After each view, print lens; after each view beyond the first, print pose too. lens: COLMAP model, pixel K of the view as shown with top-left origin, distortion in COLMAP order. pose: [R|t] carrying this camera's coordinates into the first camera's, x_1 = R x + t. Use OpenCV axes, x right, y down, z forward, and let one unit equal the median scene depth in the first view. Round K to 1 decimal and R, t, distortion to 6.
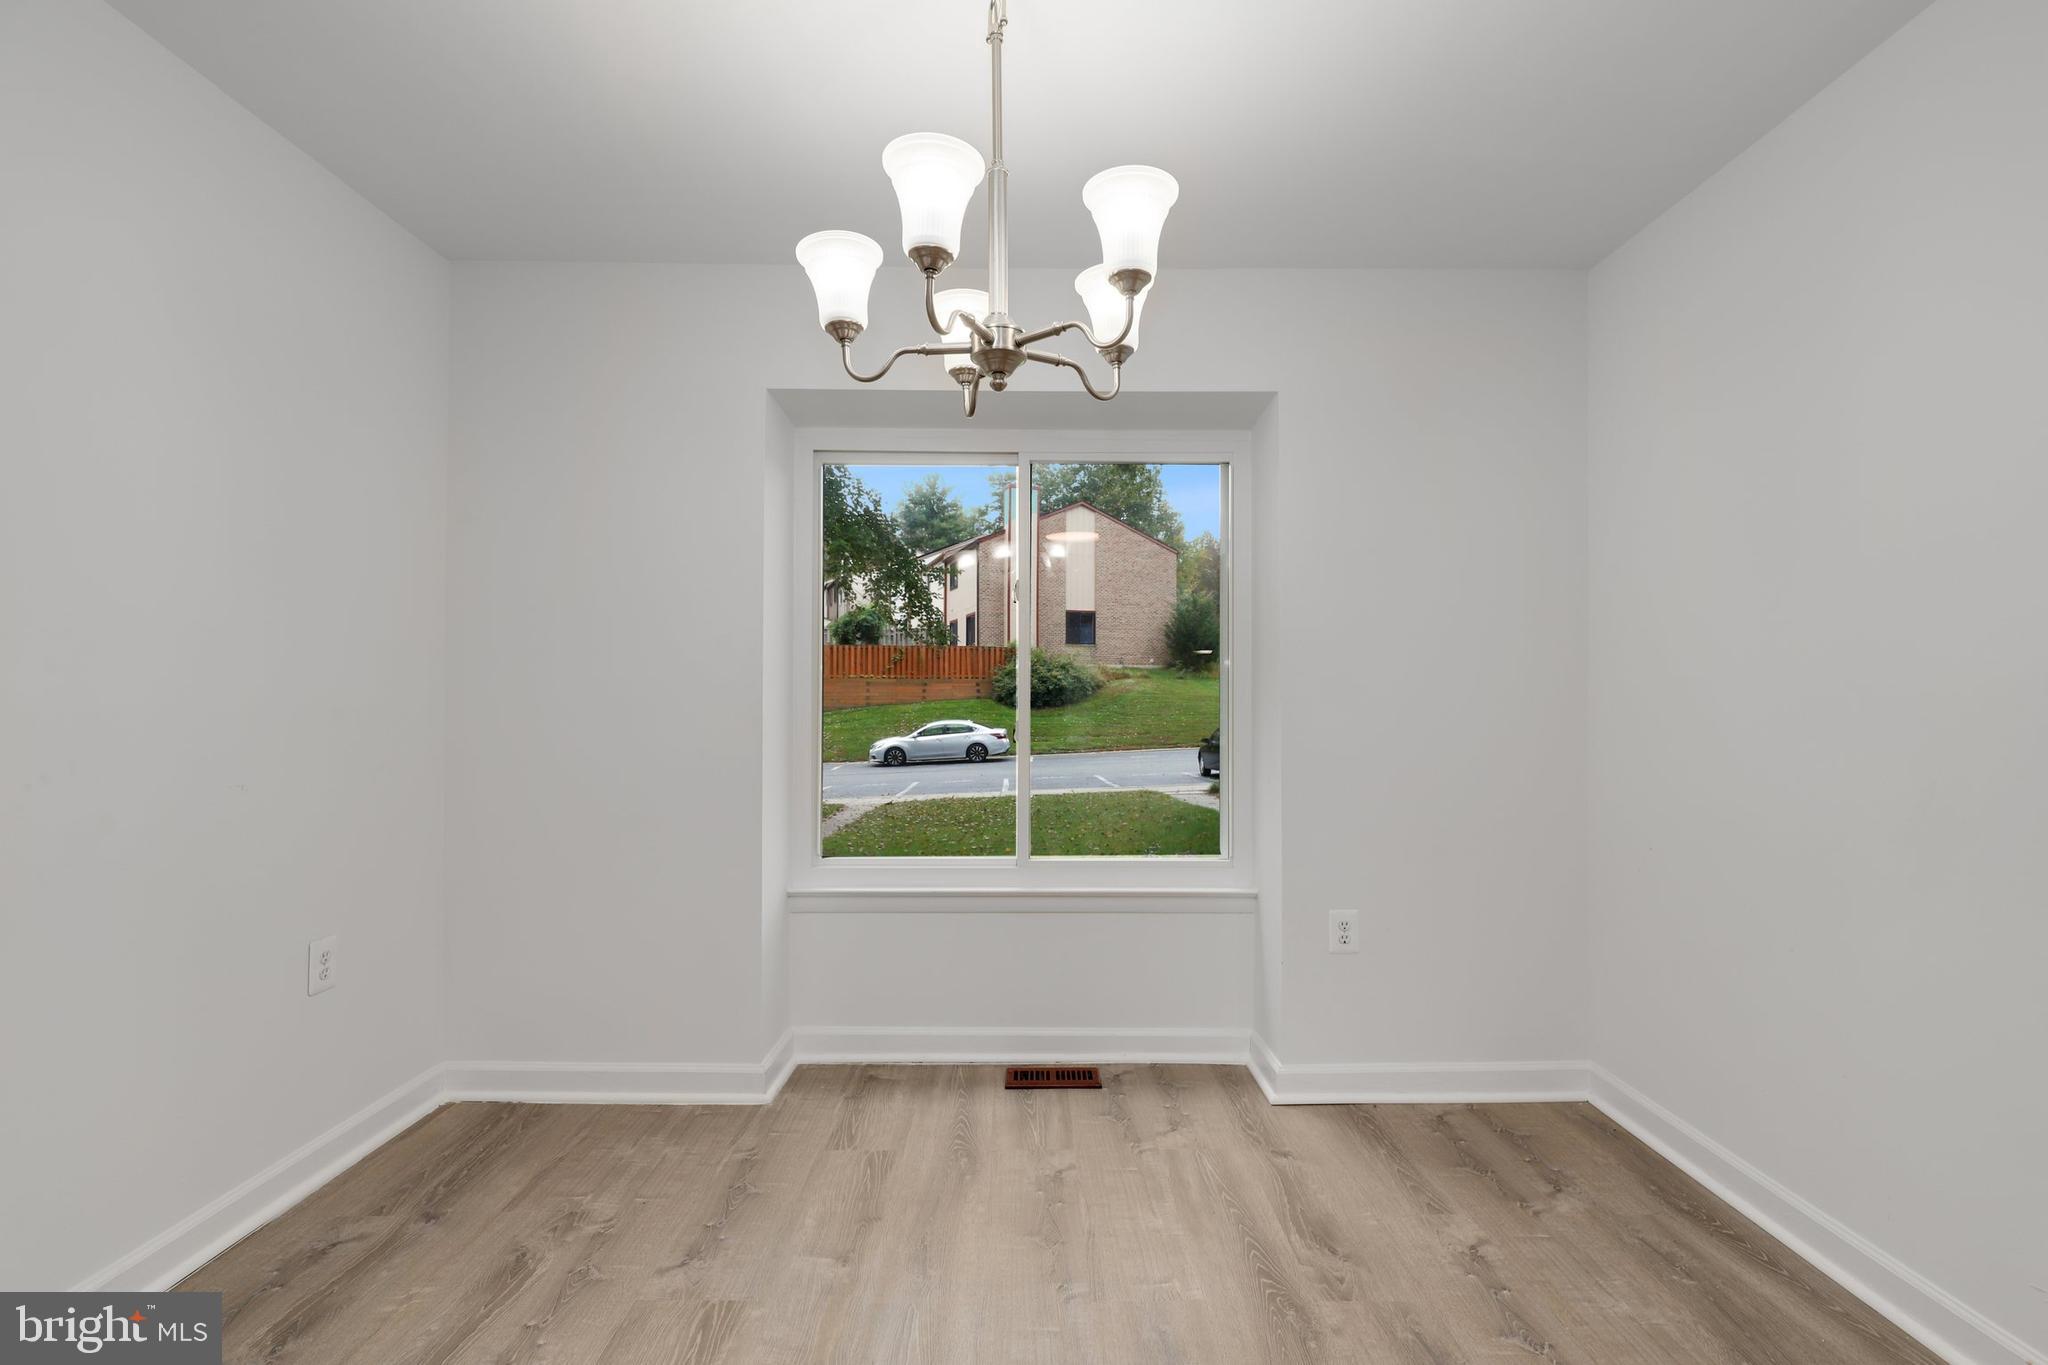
lens RADIAL K [[939.4, 0, 1035.0], [0, 939.4, 686.8], [0, 0, 1]] dist [0.001457, -0.001743]
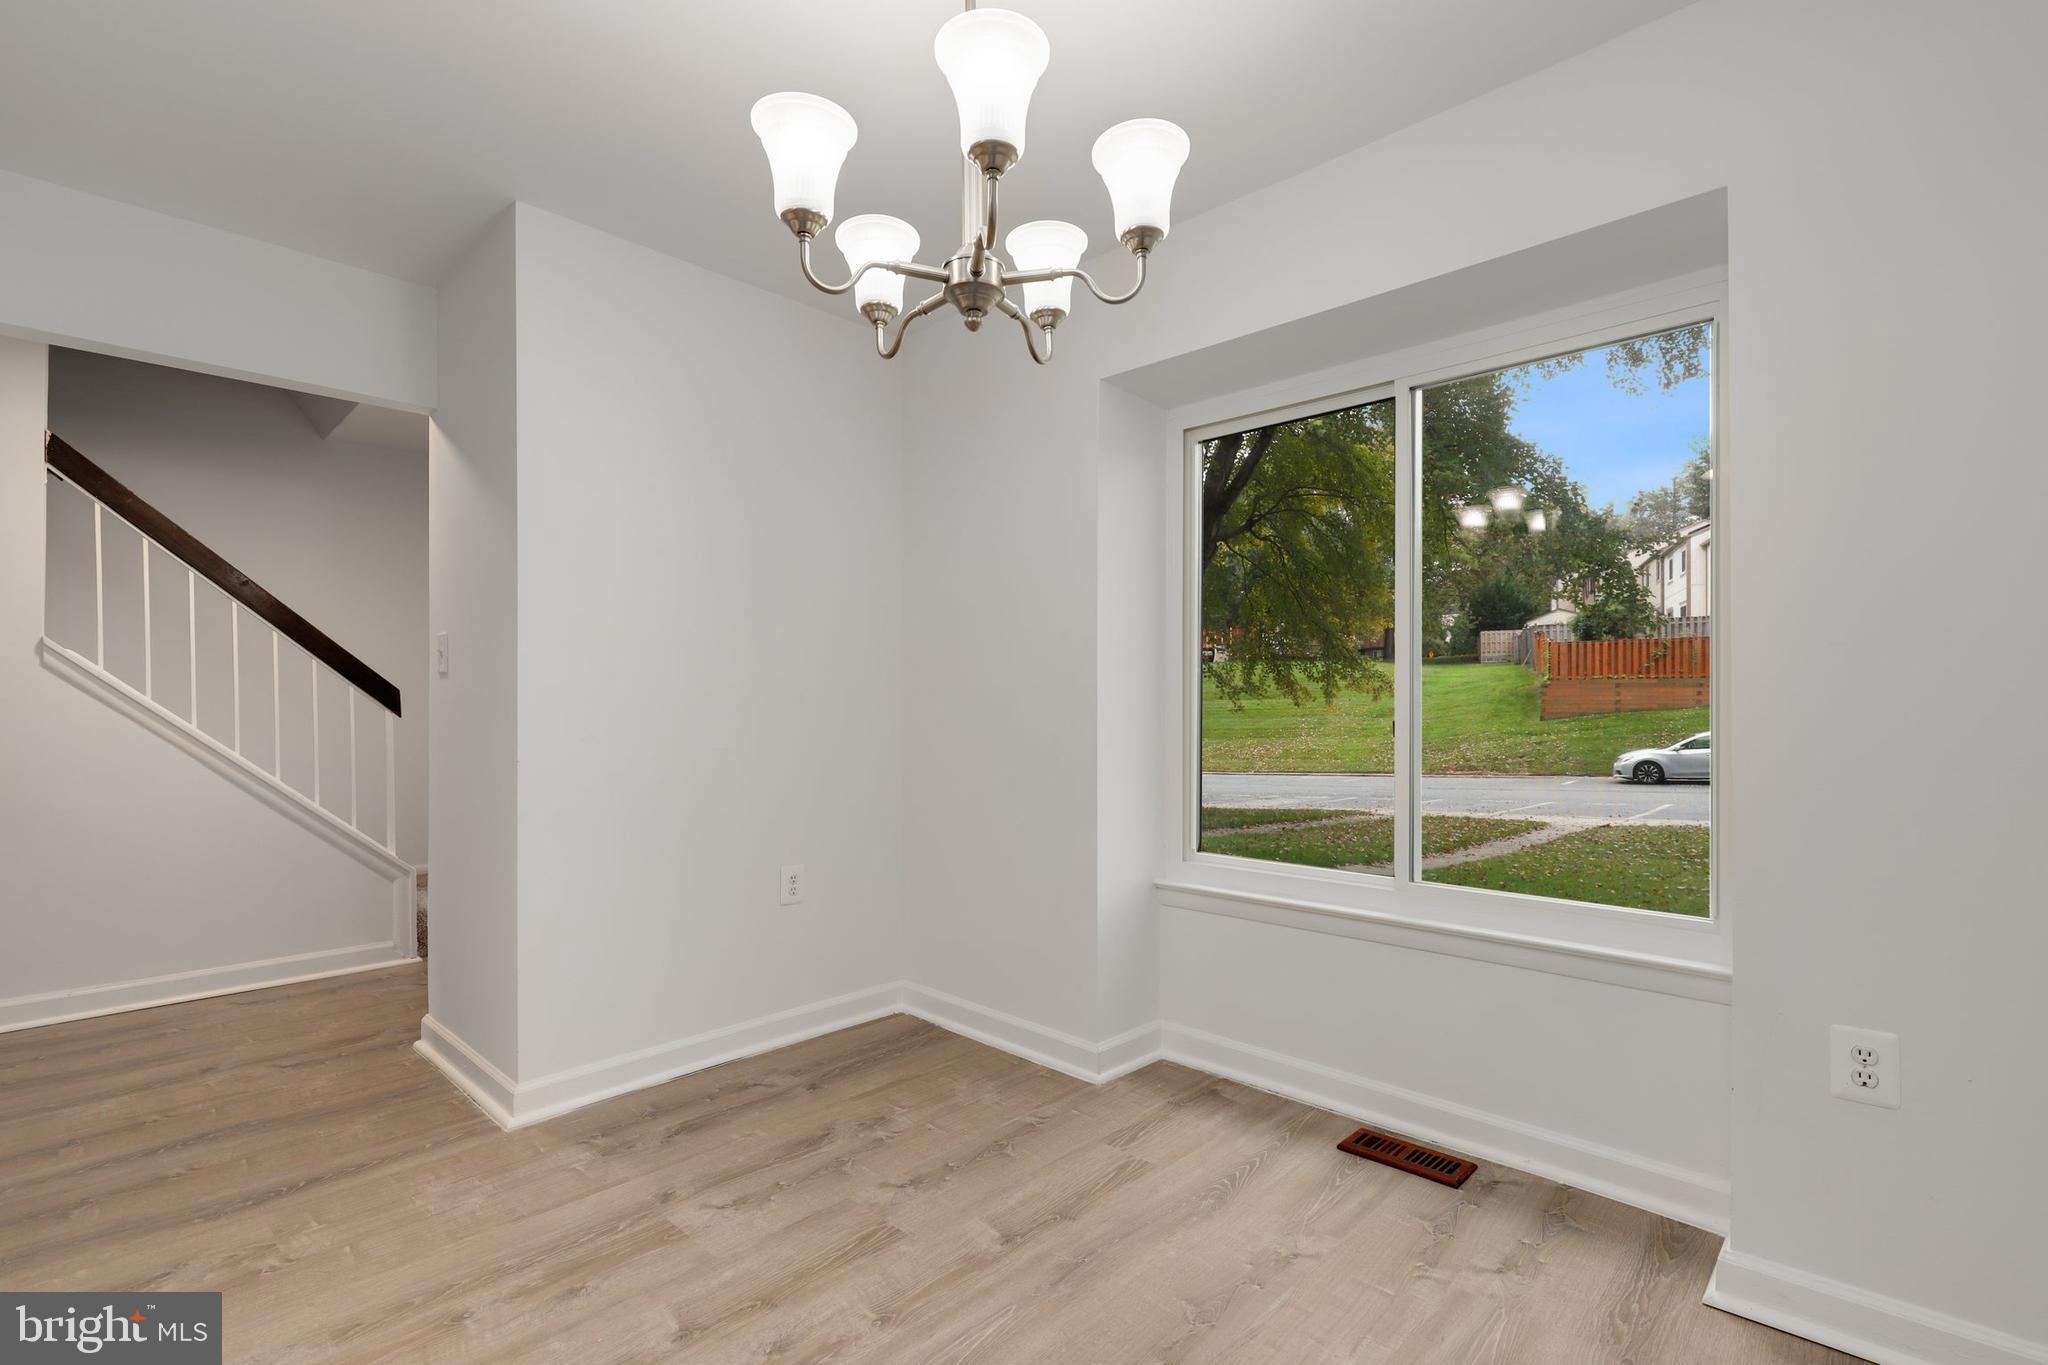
lens RADIAL K [[939.4, 0, 1022.0], [0, 939.4, 702.3], [0, 0, 1]] dist [0.001457, -0.001743]
pose [[0.715465, -0.006488, -0.698618, 0.371244], [0.012491, 0.999916, 0.003506, 0.026027], [0.698537, -0.011234, 0.715486, 0.221013]]
